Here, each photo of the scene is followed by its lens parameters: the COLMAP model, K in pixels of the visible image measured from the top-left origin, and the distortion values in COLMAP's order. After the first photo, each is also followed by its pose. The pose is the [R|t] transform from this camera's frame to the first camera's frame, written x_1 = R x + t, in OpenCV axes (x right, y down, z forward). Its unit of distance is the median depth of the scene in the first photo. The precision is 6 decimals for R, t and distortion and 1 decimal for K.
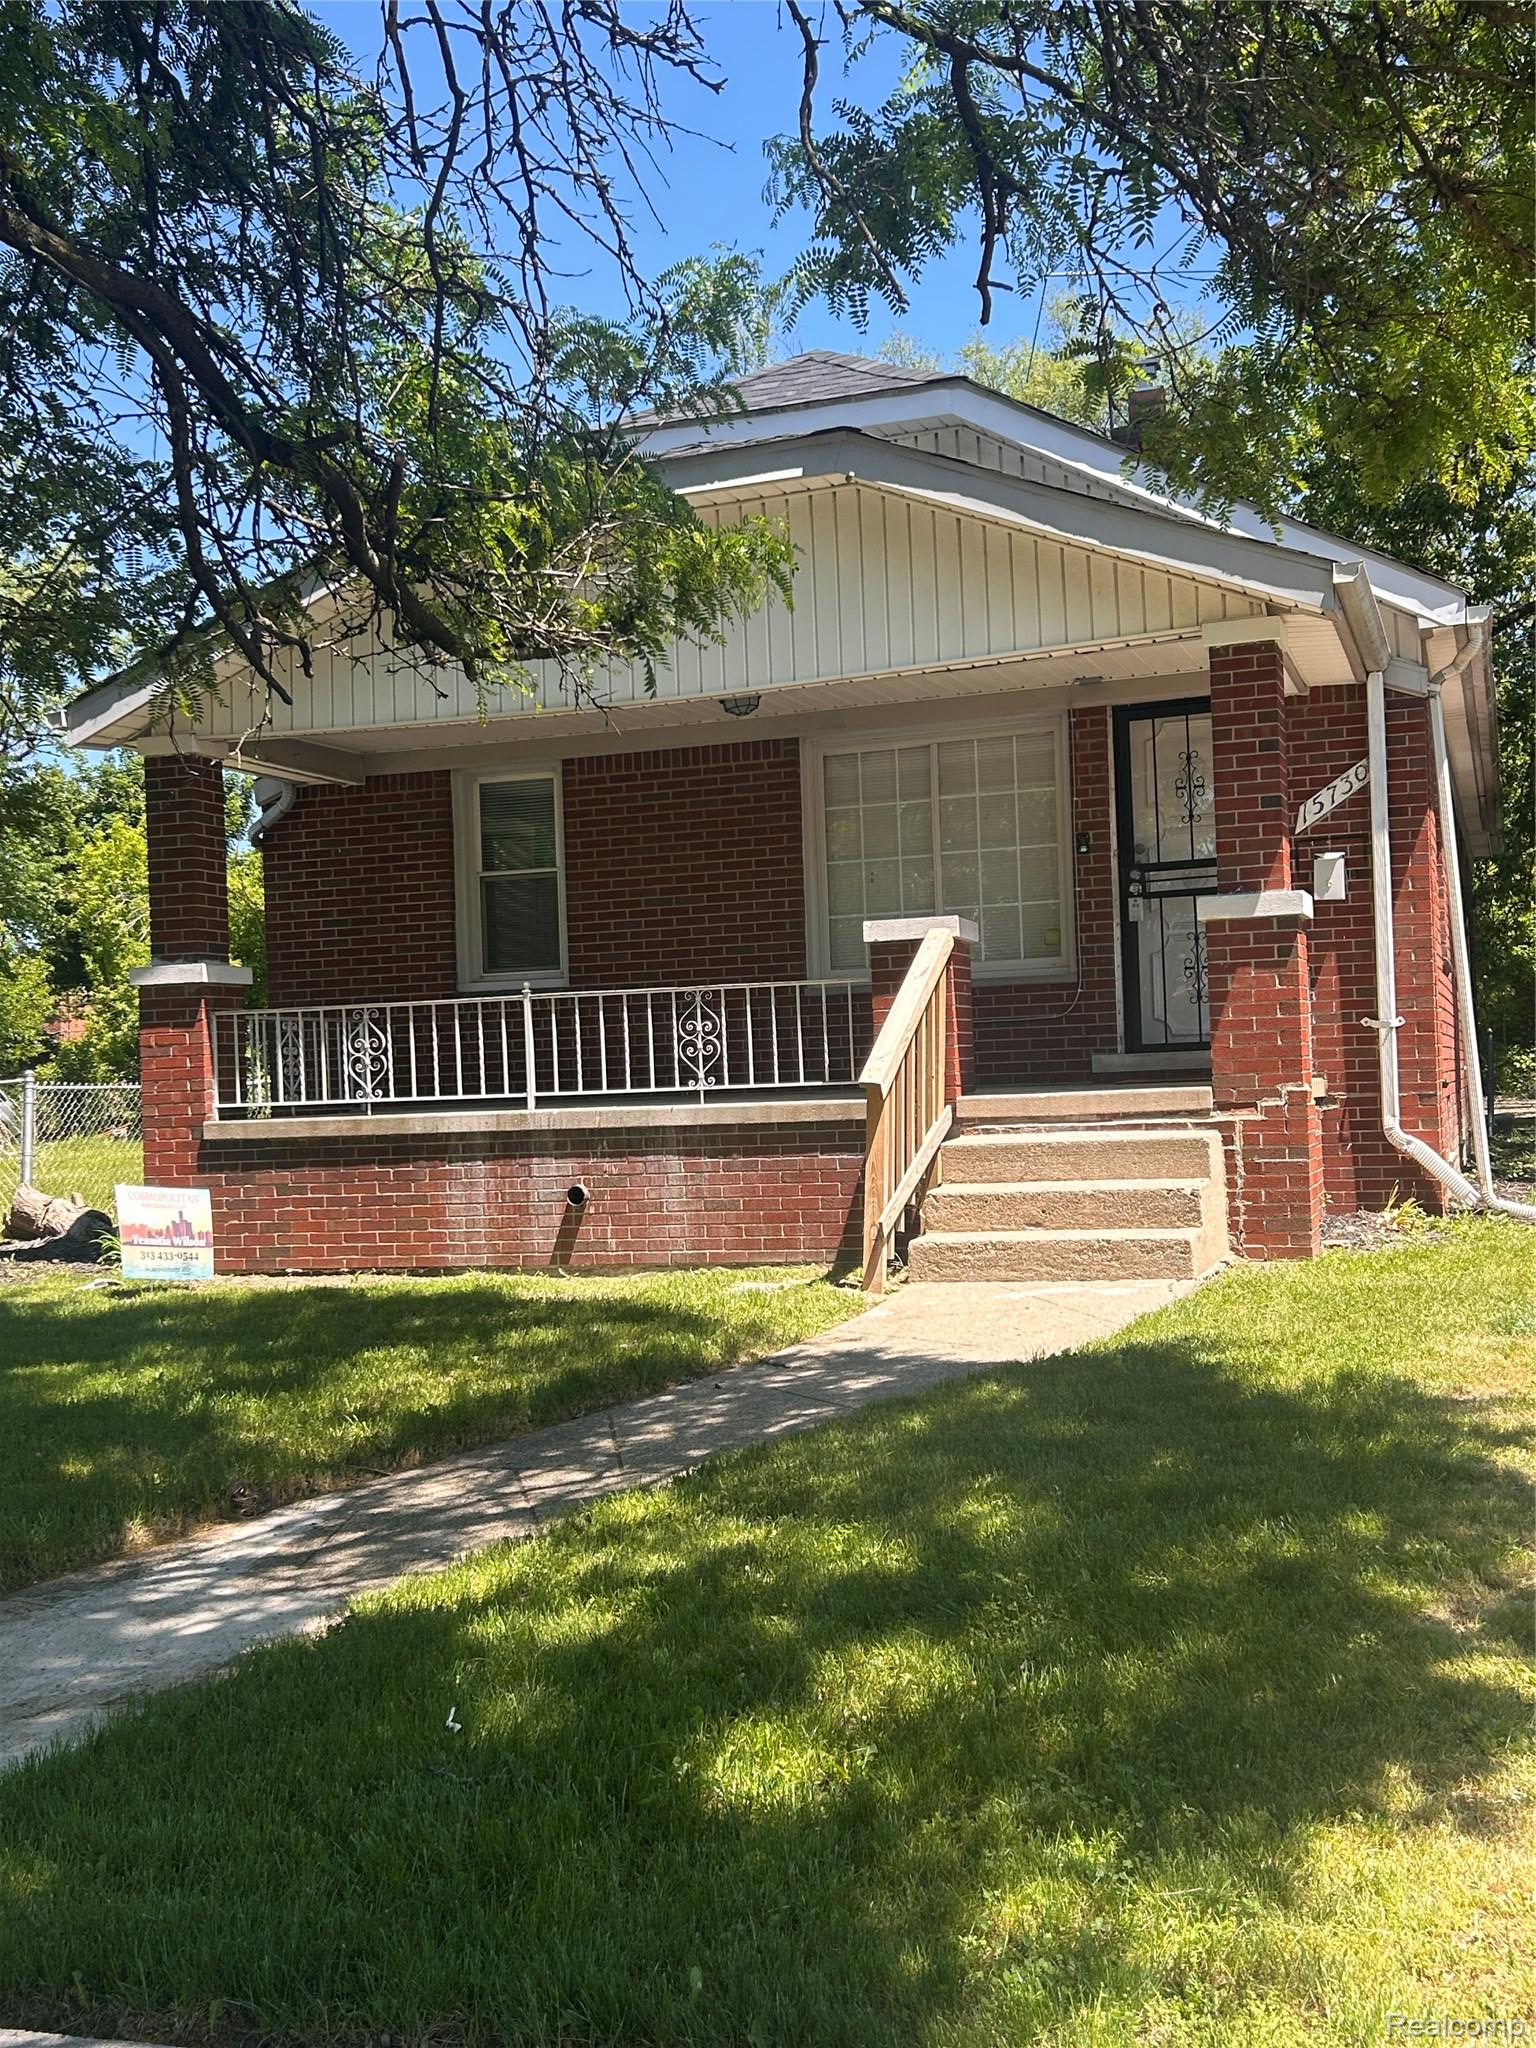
lens RADIAL K [[2081.5, 0, 767.8], [0, 2081.5, 1027.1], [0, 0, 1]] dist [0.023896, 0.000000]
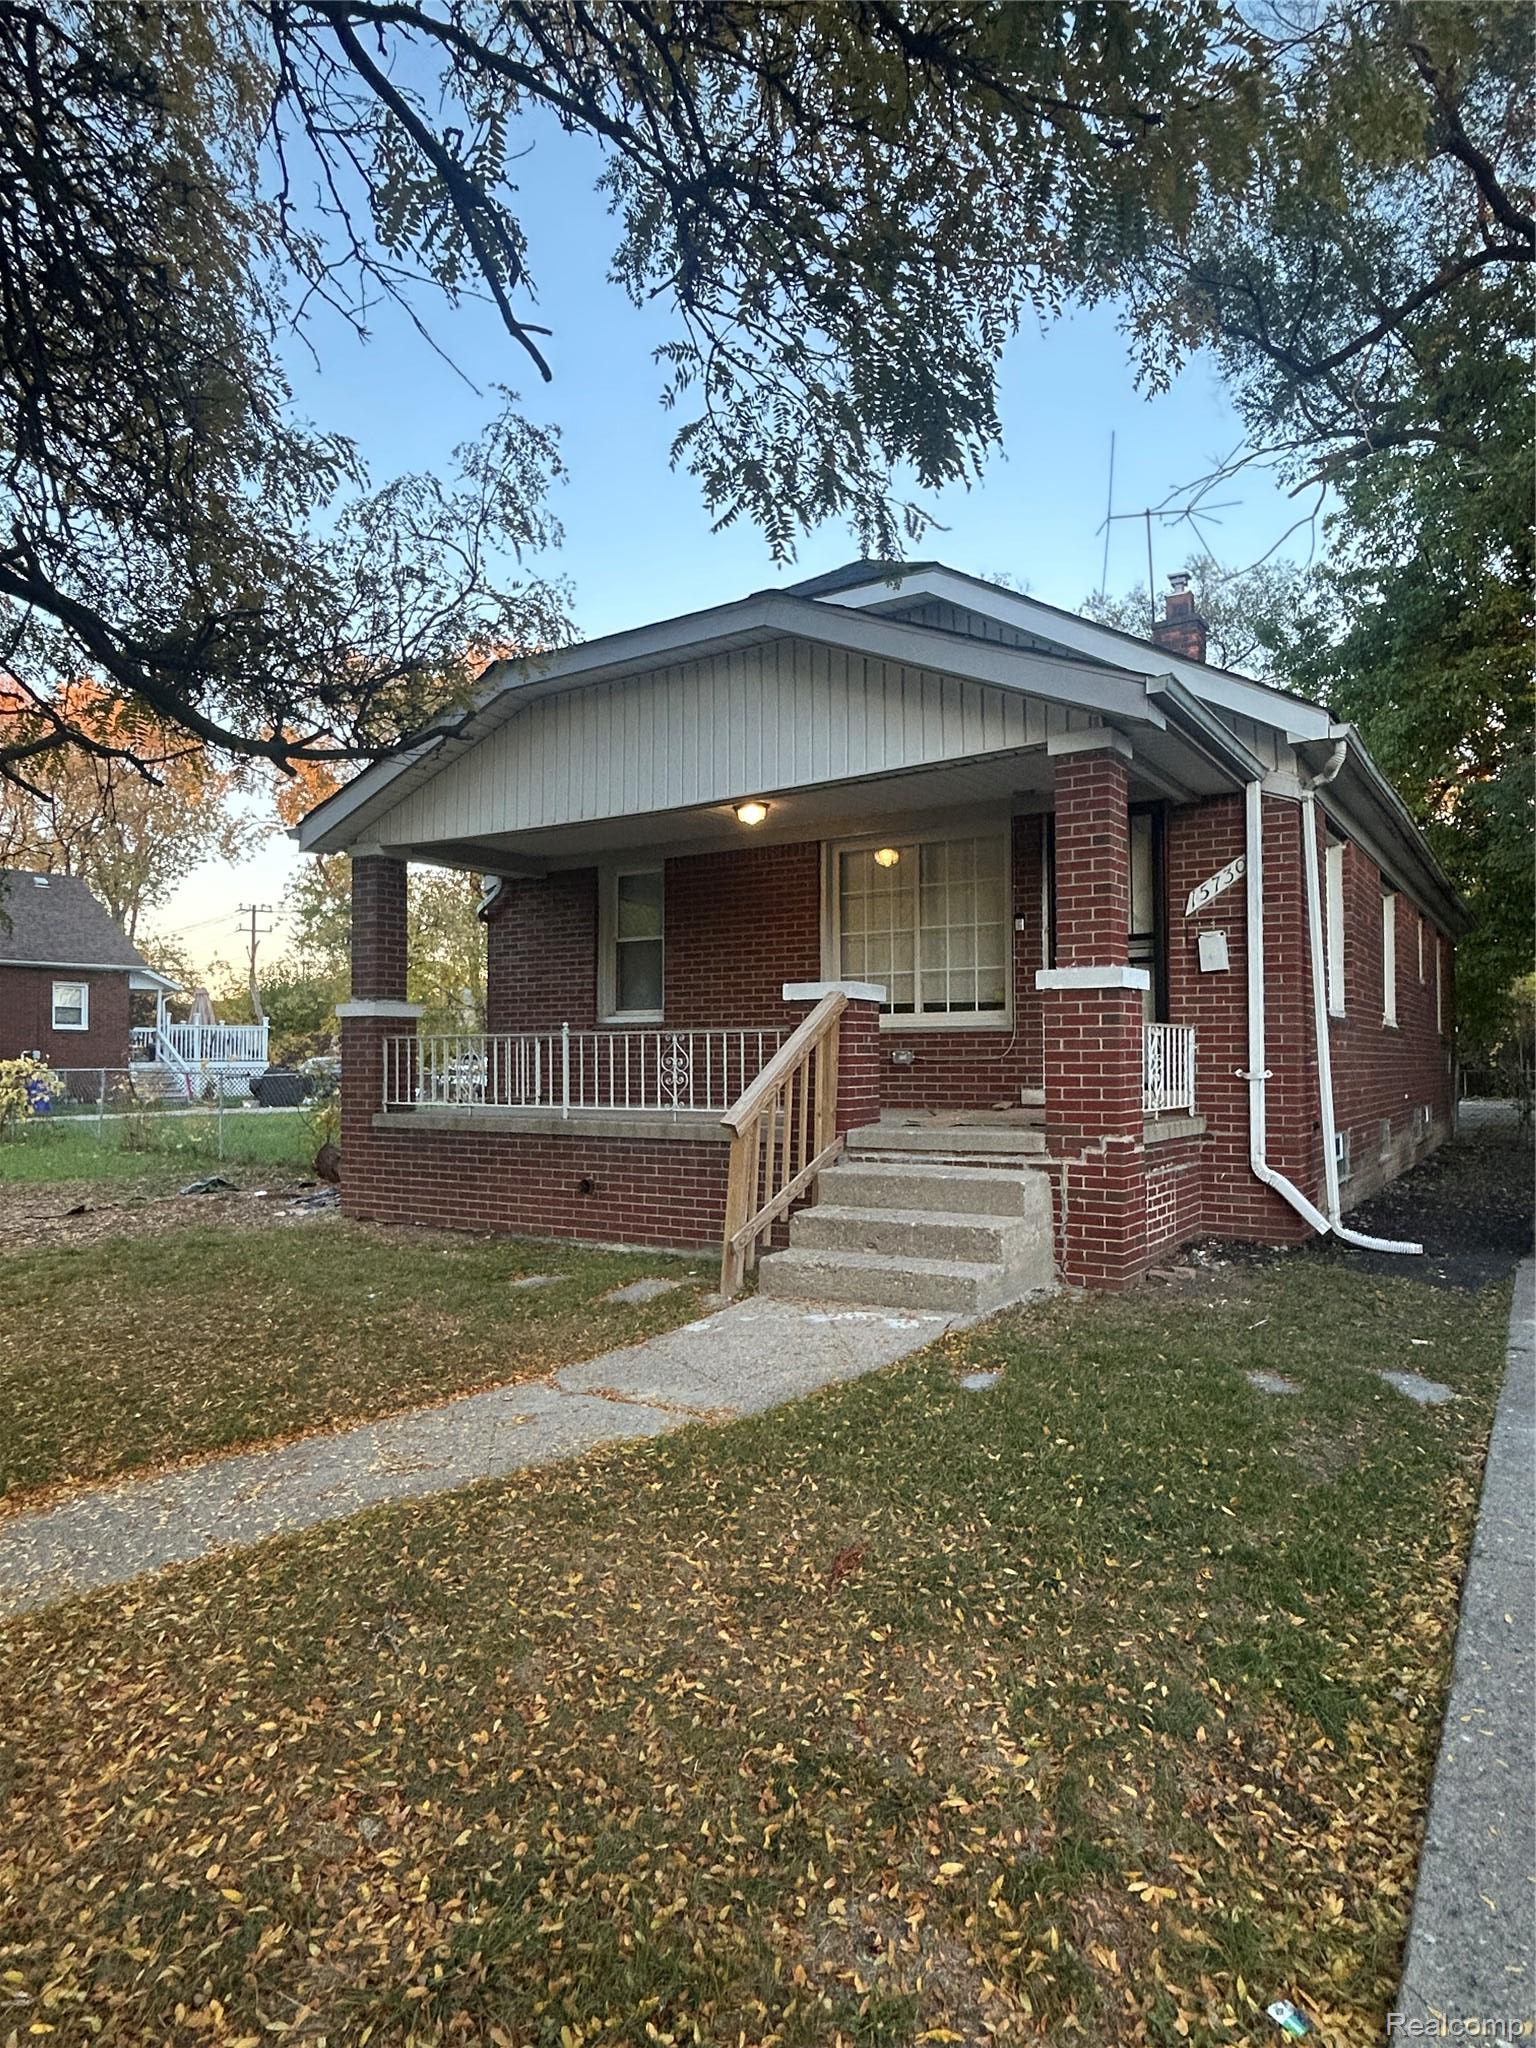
lens RADIAL K [[1201.0, 0, 768.0], [0, 1201.0, 1023.6], [0, 0, 1]] dist [-0.005573, -0.000239]
pose [[0.969498, 0.027383, -0.243567, 0.205836], [-0.026996, 0.999623, 0.004928, -0.029290], [0.243610, 0.001798, 0.969872, 0.285932]]
